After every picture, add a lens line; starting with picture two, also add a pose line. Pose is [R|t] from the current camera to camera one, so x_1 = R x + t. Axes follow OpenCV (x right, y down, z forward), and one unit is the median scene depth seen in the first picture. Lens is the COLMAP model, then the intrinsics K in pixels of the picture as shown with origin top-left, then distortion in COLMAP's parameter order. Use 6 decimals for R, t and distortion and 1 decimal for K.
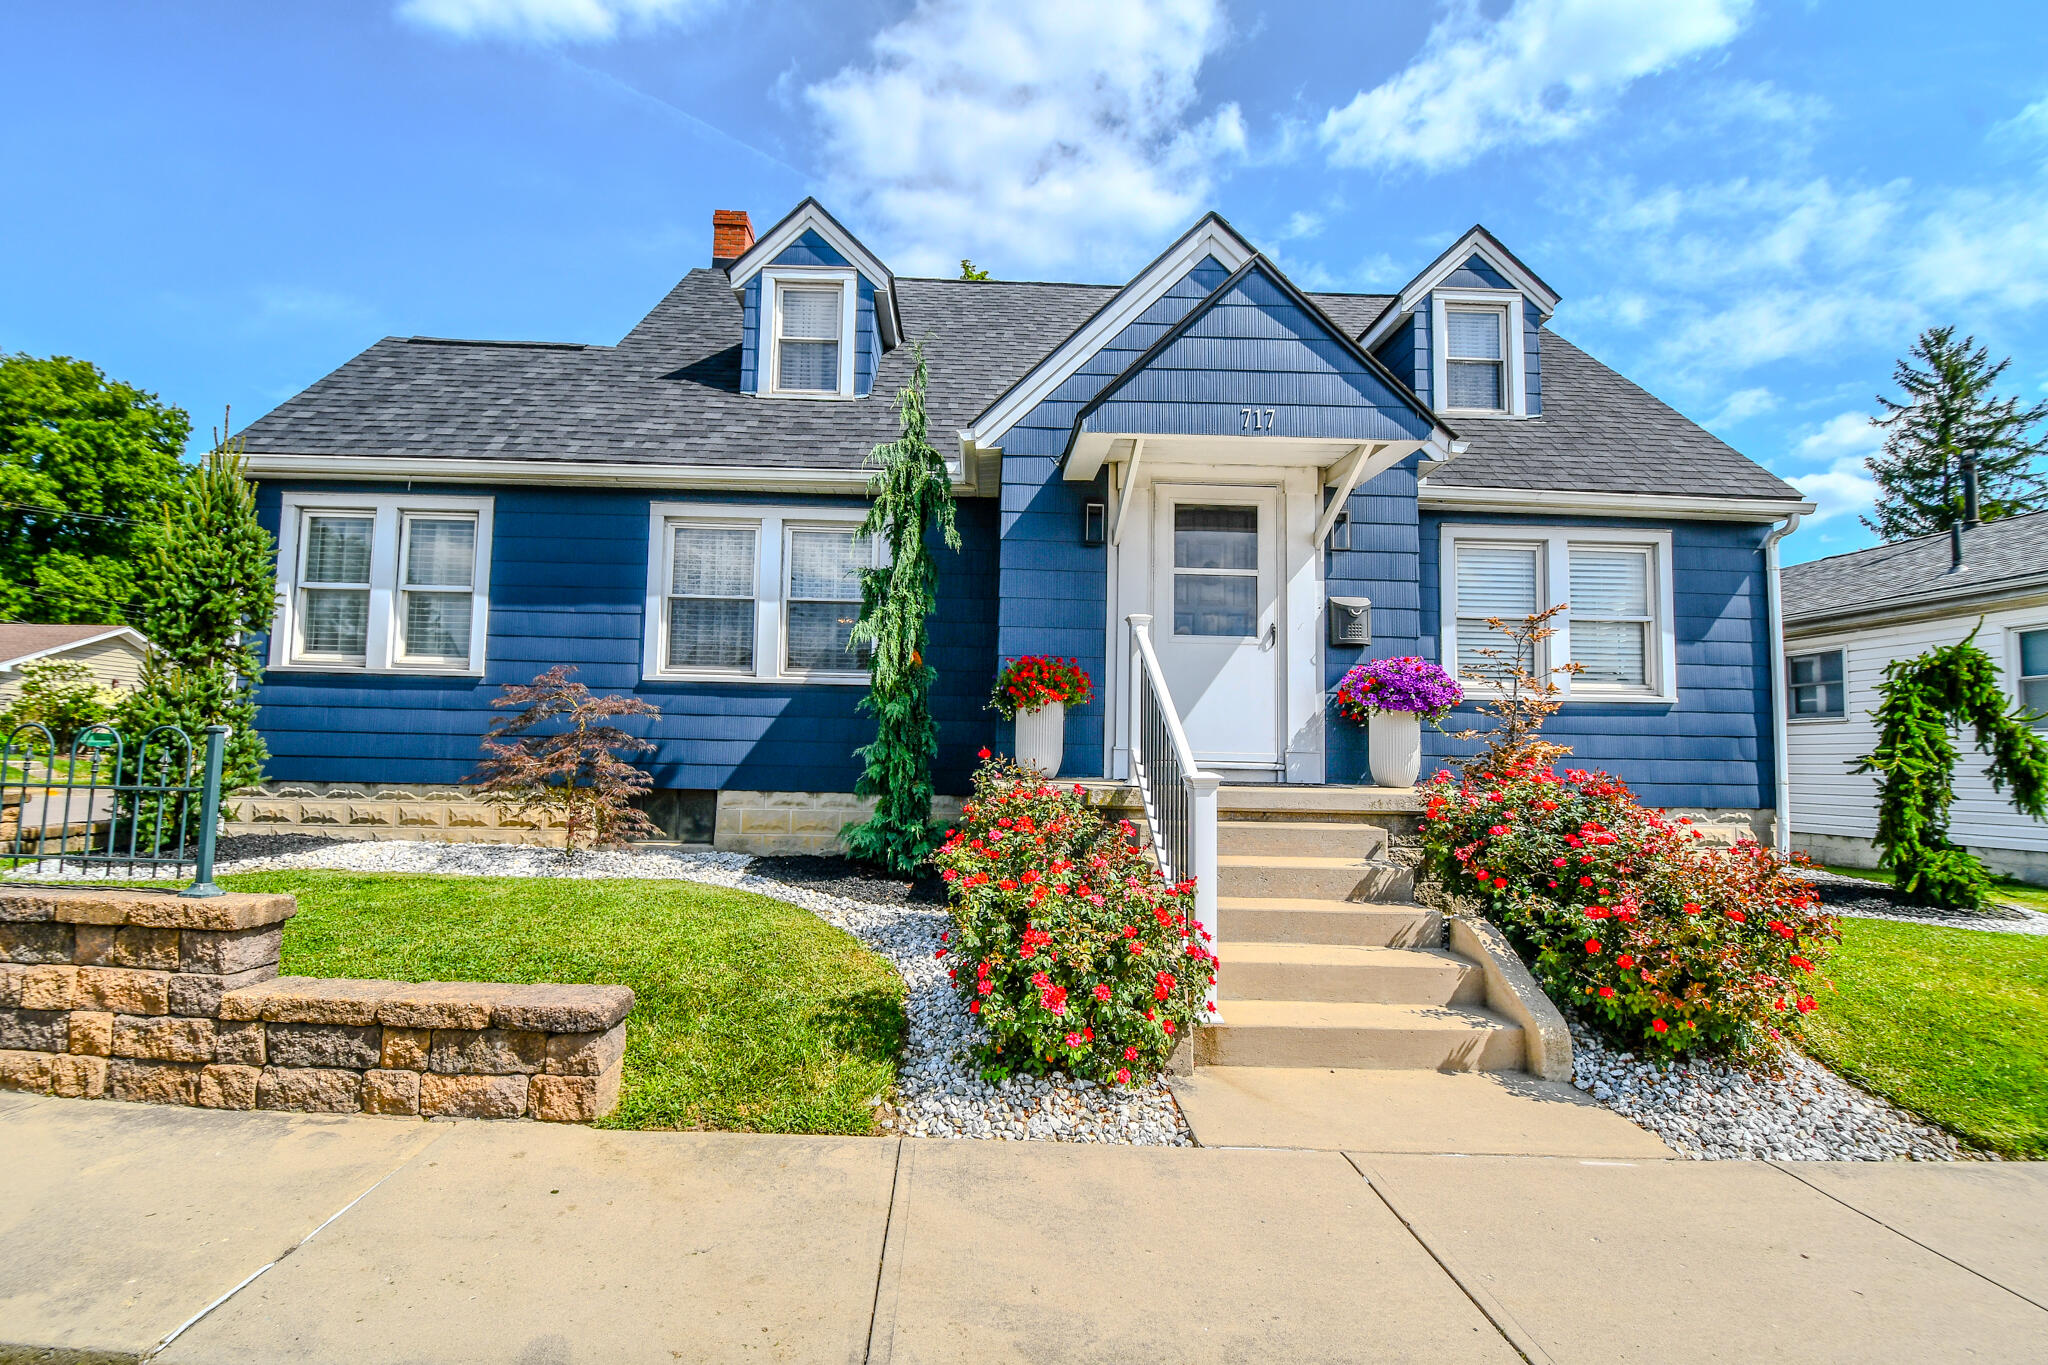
lens RADIAL K [[890.9, 0, 994.8], [0, 890.9, 696.3], [0, 0, 1]] dist [0.010708, -0.020507]
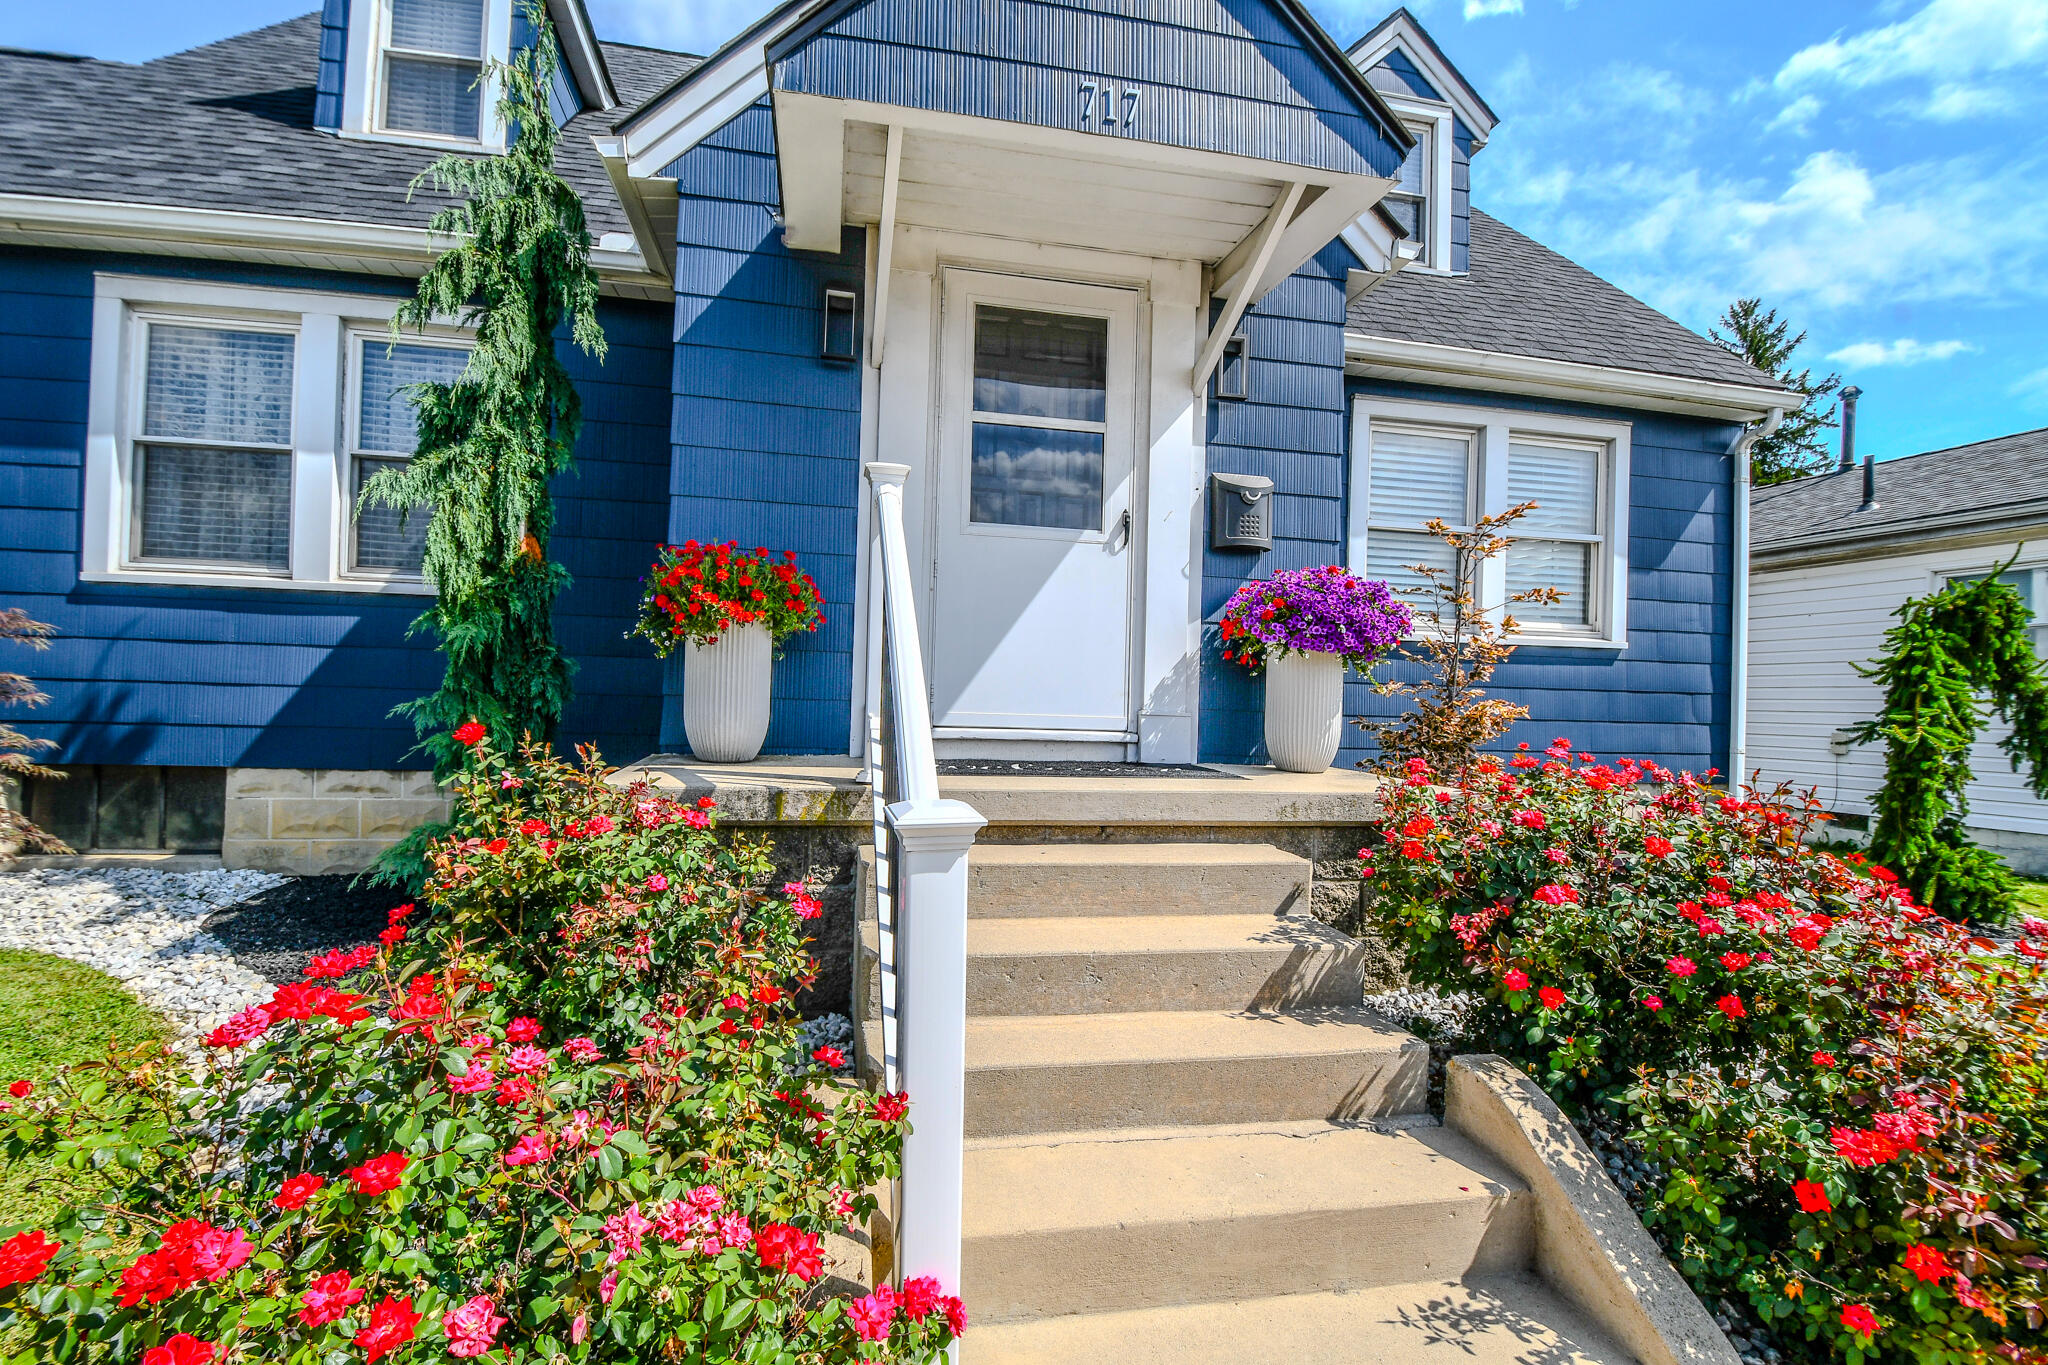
lens RADIAL K [[890.9, 0, 994.8], [0, 890.9, 696.3], [0, 0, 1]] dist [0.010708, -0.020507]
pose [[0.986876, 0.008206, 0.161274, 0.115236], [-0.018988, 0.997677, 0.065425, 0.009470], [-0.160362, -0.067629, 0.984739, 0.371185]]
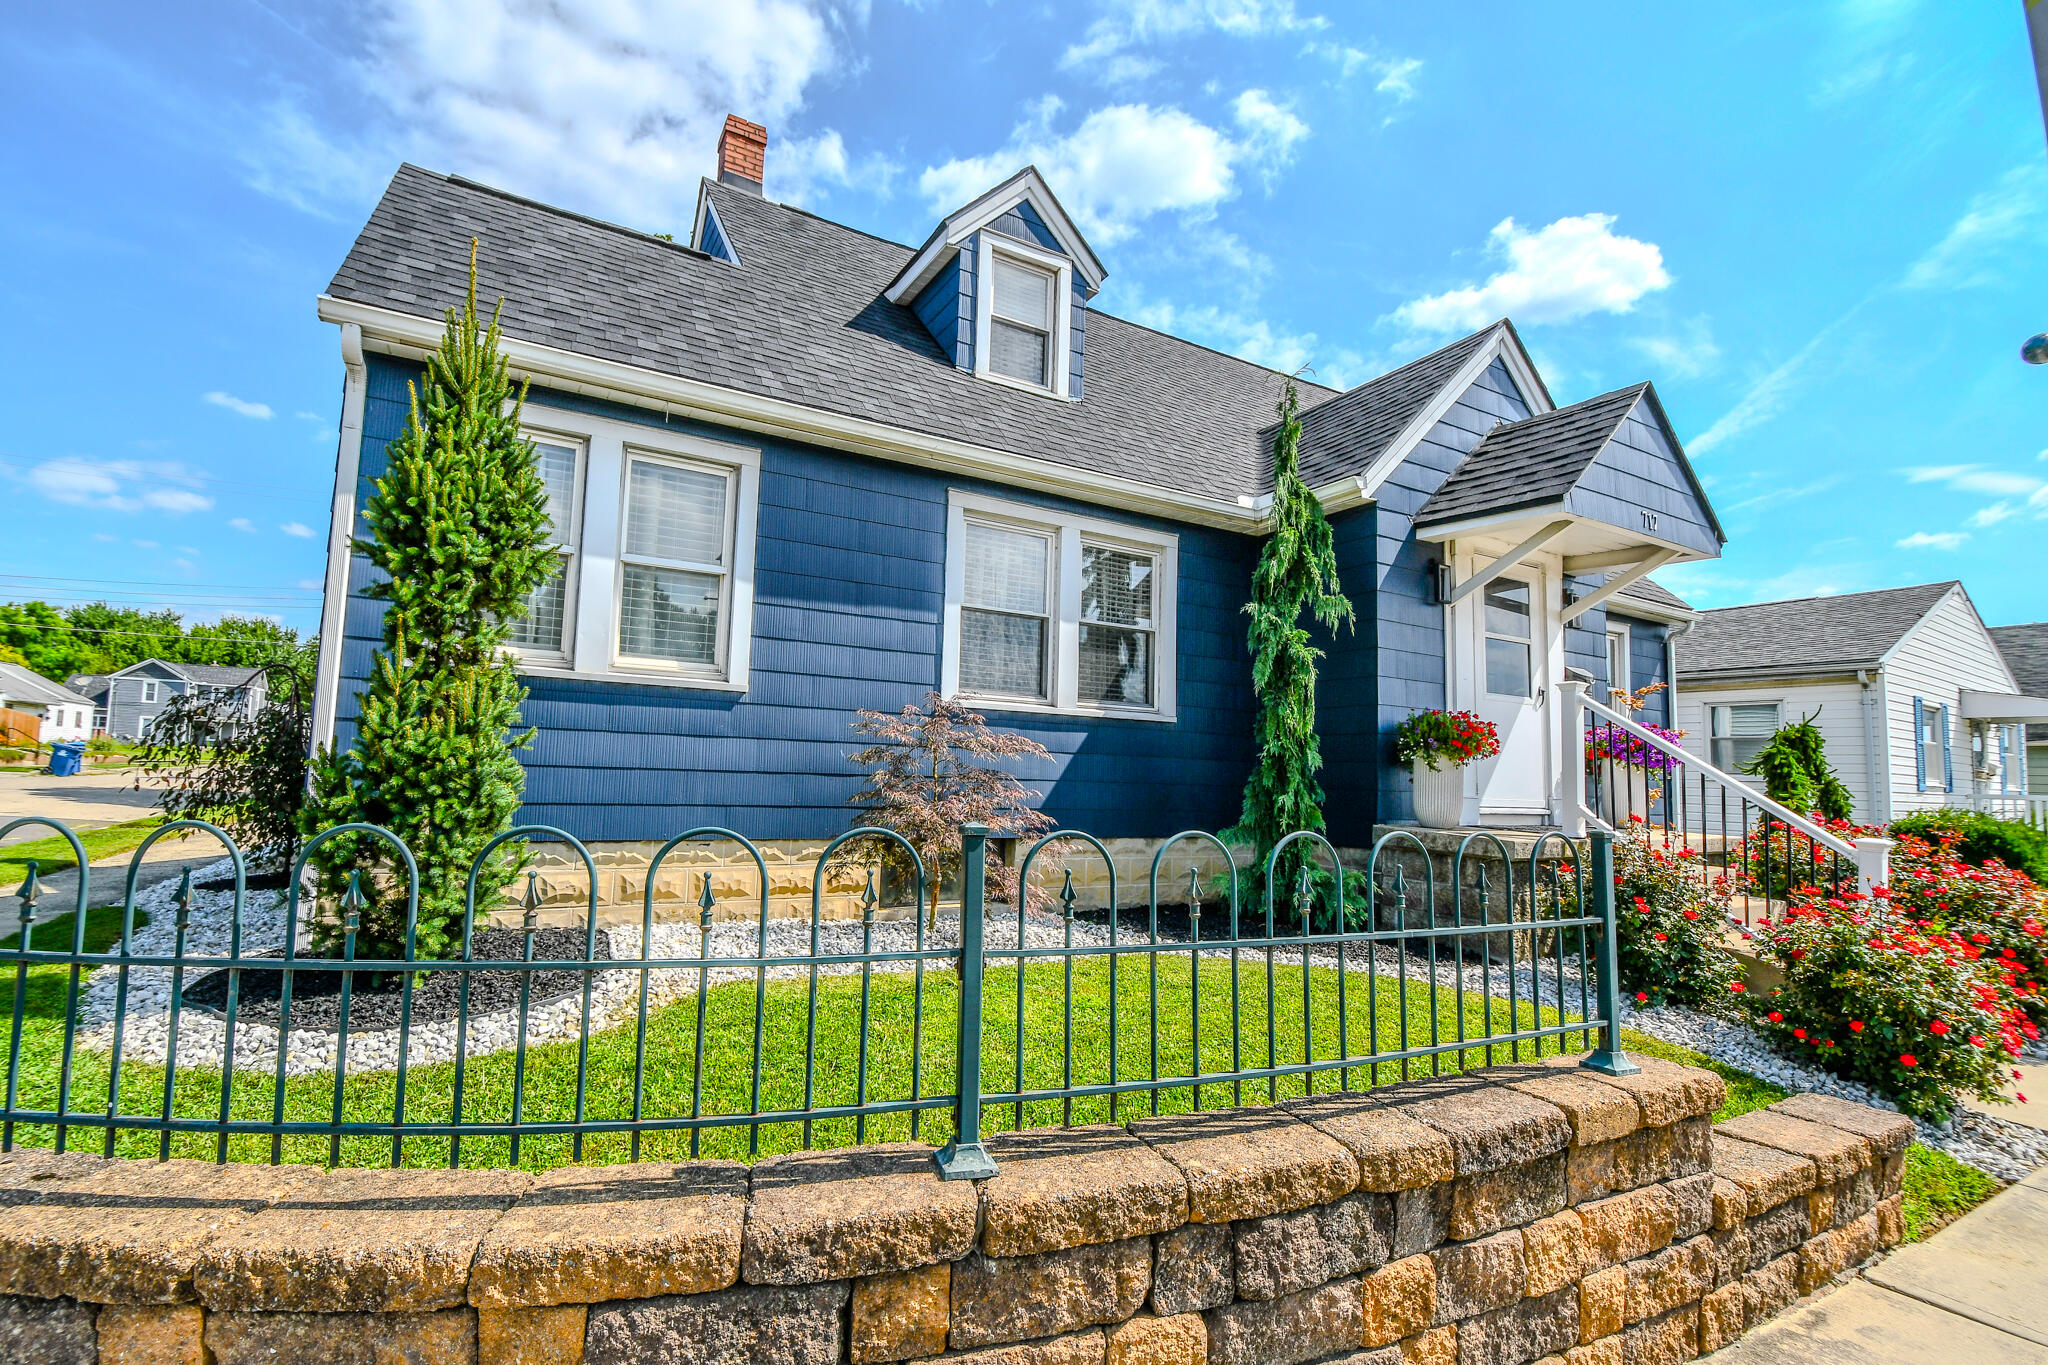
lens RADIAL K [[890.2, 0, 994.2], [0, 890.2, 698.8], [0, 0, 1]] dist [-0.013059, -0.006264]
pose [[0.890968, 0.045959, 0.451734, -0.804012], [-0.045824, 0.998886, -0.011246, -0.019811], [-0.451748, -0.010680, 0.892082, 0.284778]]
